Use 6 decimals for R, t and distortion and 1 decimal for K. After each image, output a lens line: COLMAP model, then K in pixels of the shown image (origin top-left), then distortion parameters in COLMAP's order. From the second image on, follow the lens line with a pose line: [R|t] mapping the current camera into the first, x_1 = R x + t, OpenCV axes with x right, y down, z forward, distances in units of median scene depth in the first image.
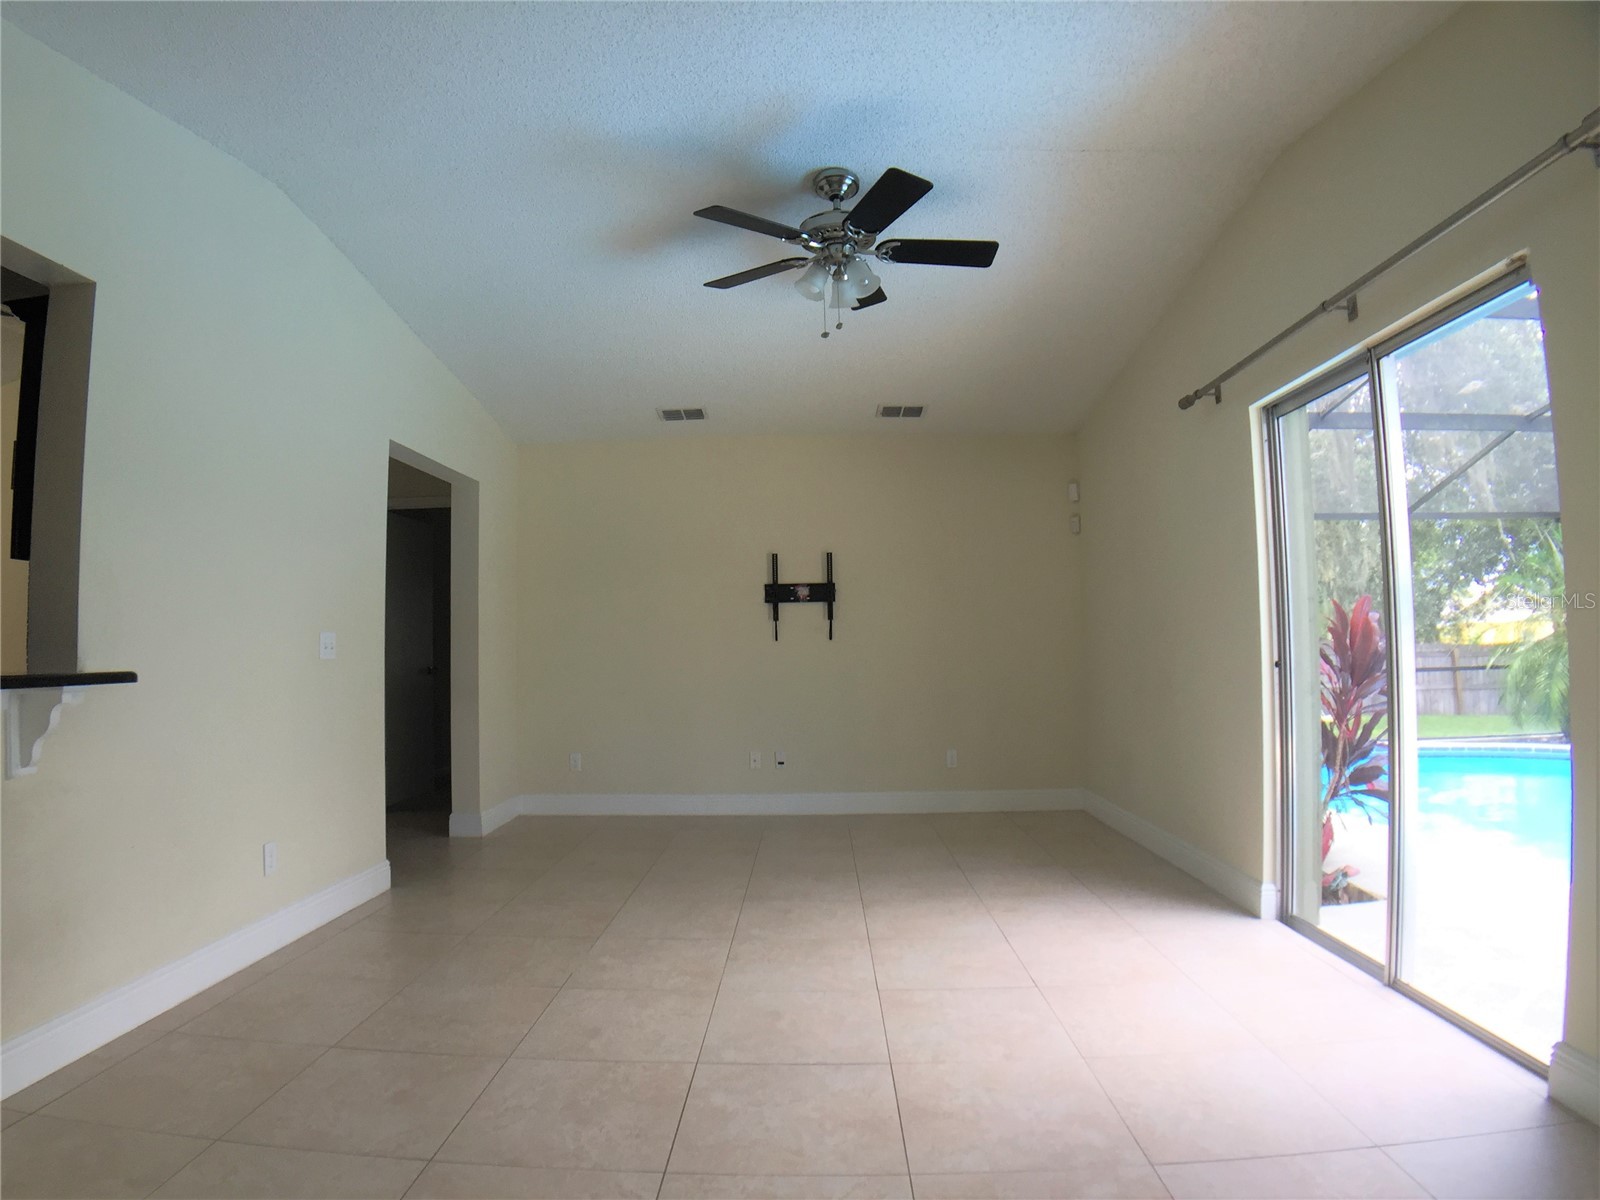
lens RADIAL K [[889.3, 0, 781.7], [0, 889.3, 599.5], [0, 0, 1]] dist [-0.130449, 0.018992]
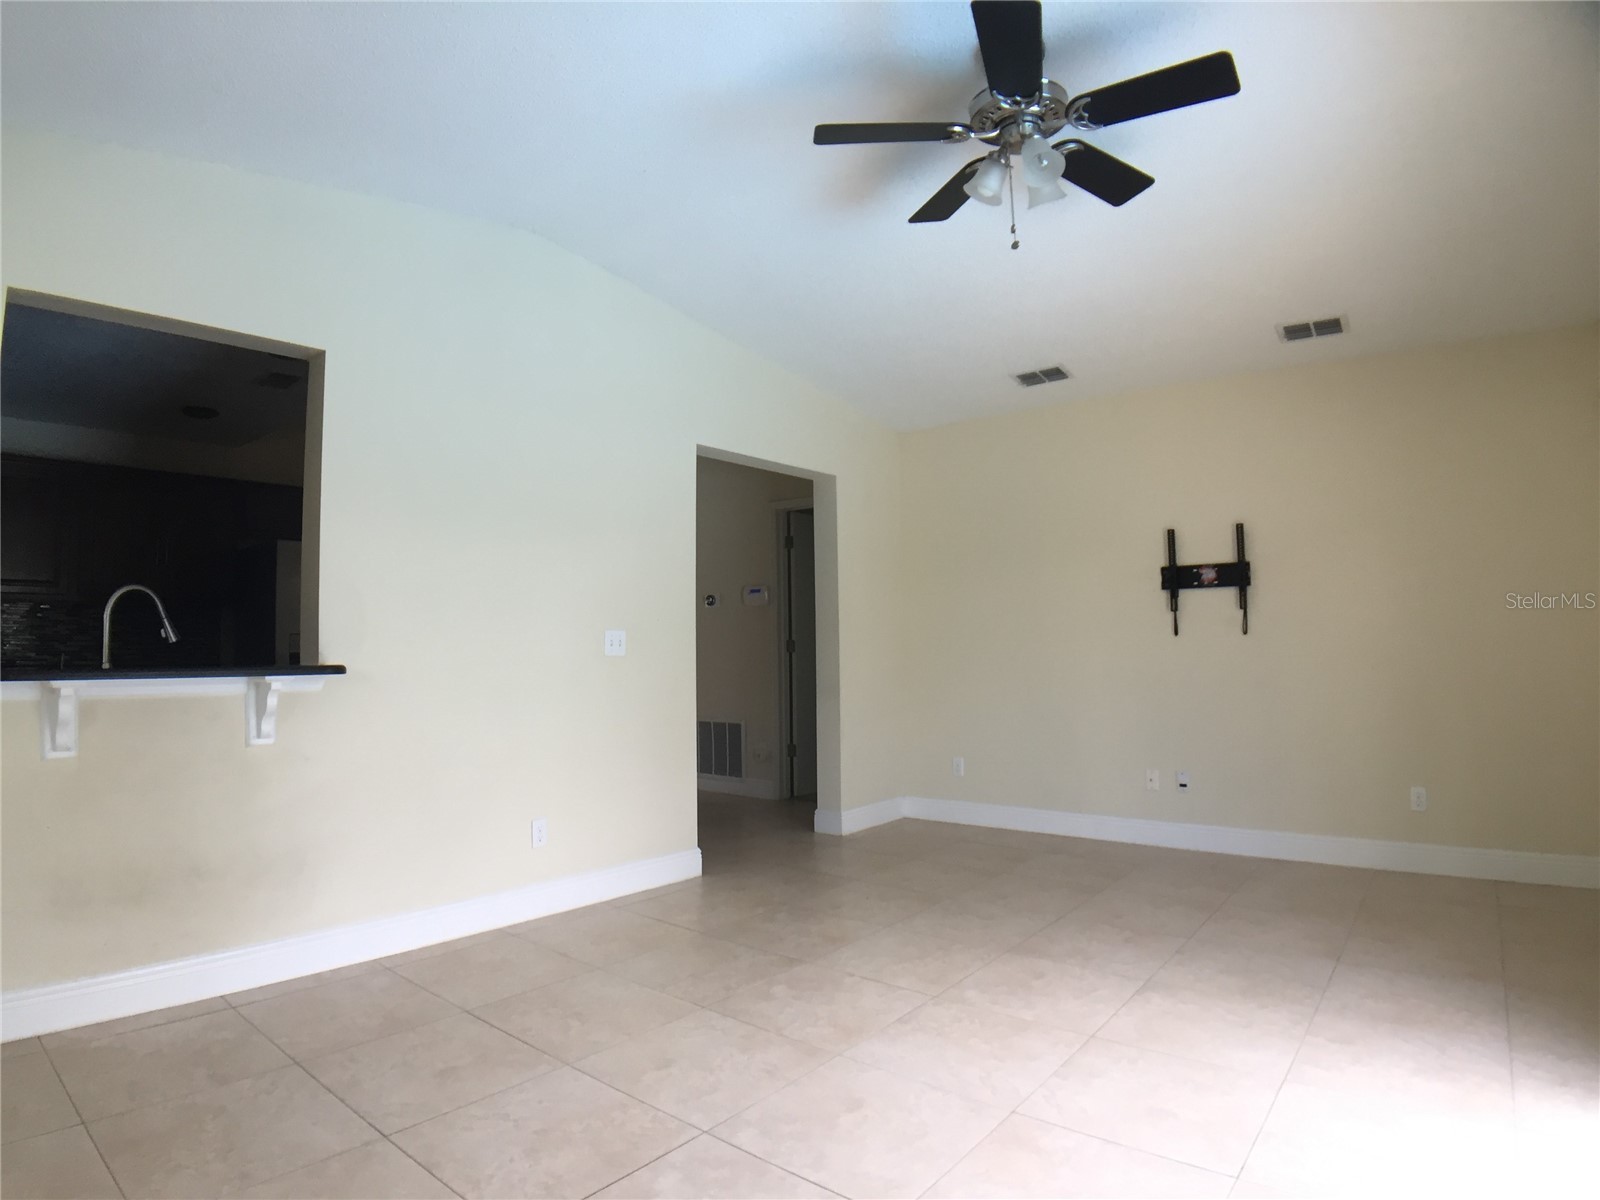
lens RADIAL K [[889.3, 0, 781.7], [0, 889.3, 599.5], [0, 0, 1]] dist [-0.130449, 0.018992]
pose [[0.792011, -0.023937, -0.610037, 0.205143], [0.028309, 0.999596, -0.002469, 0.005084], [0.609850, -0.015314, 0.792369, 0.159640]]
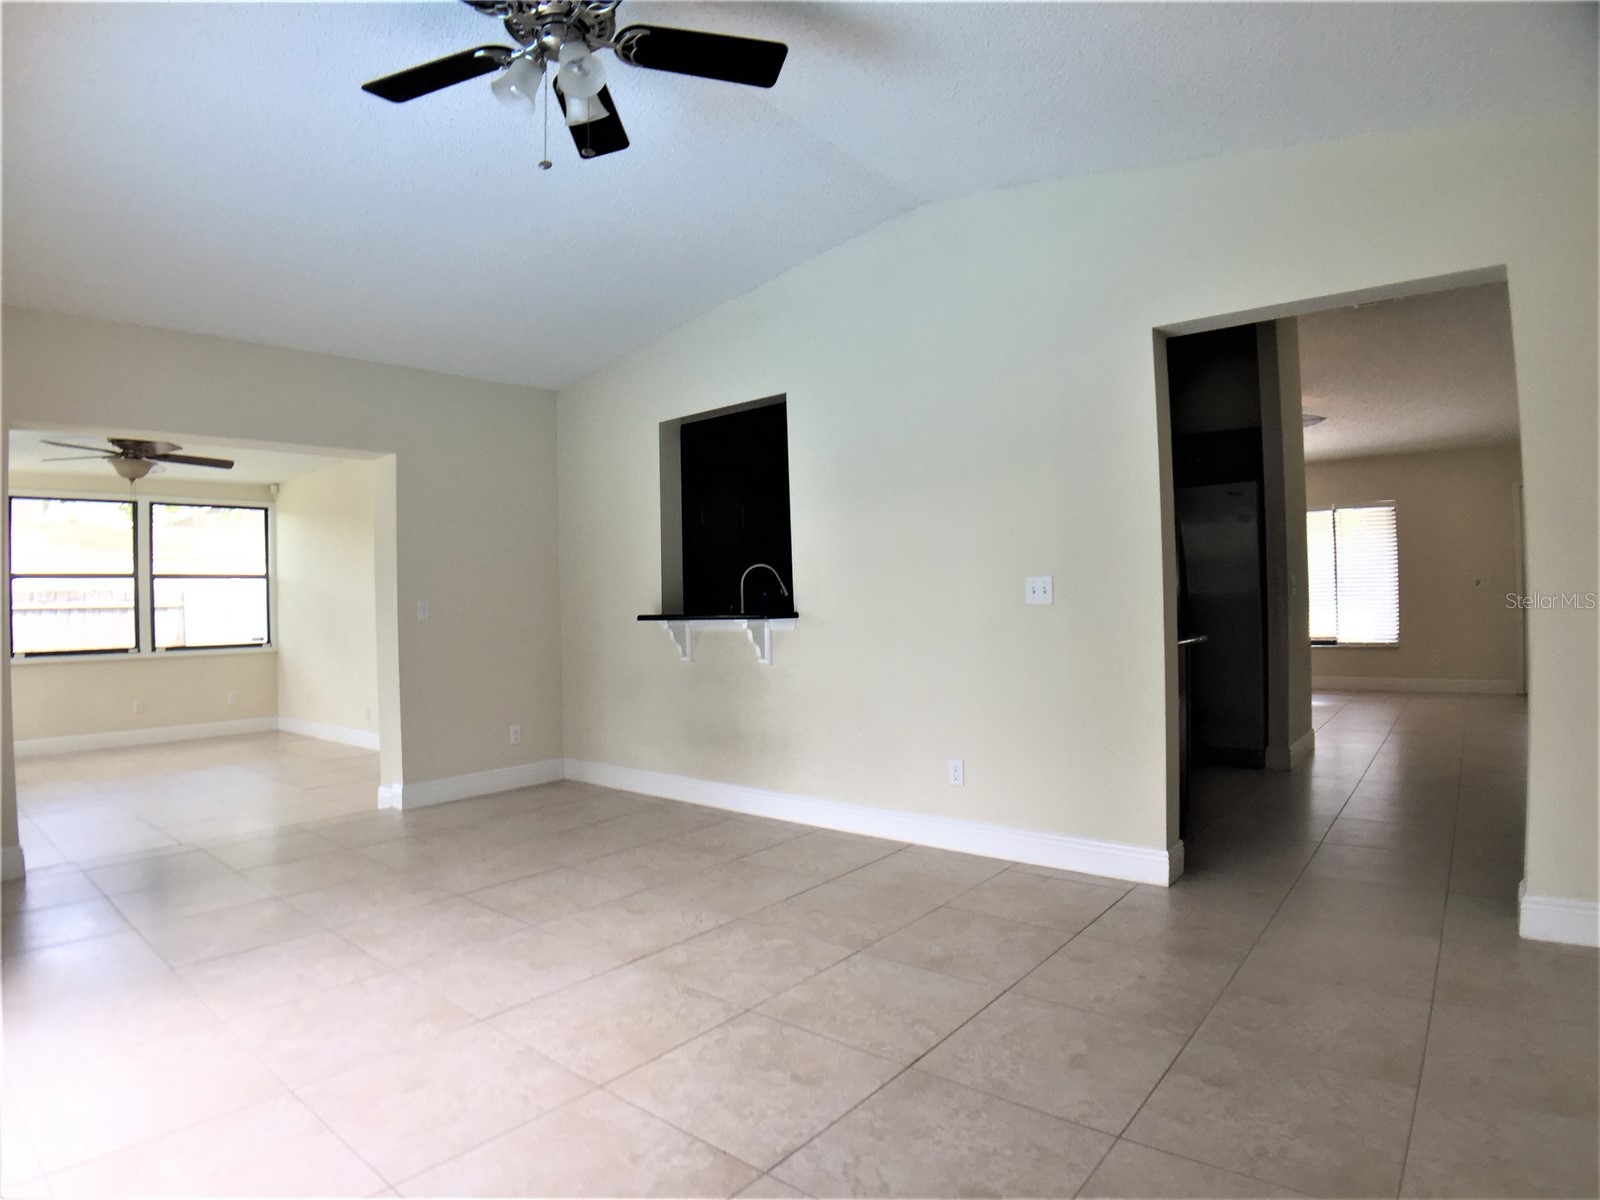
lens RADIAL K [[889.3, 0, 781.7], [0, 889.3, 599.5], [0, 0, 1]] dist [-0.130449, 0.018992]
pose [[-0.614218, 0.026914, -0.788677, 0.290684], [0.071064, 0.997244, -0.021314, 0.041990], [0.785930, -0.069138, -0.614438, 0.898108]]
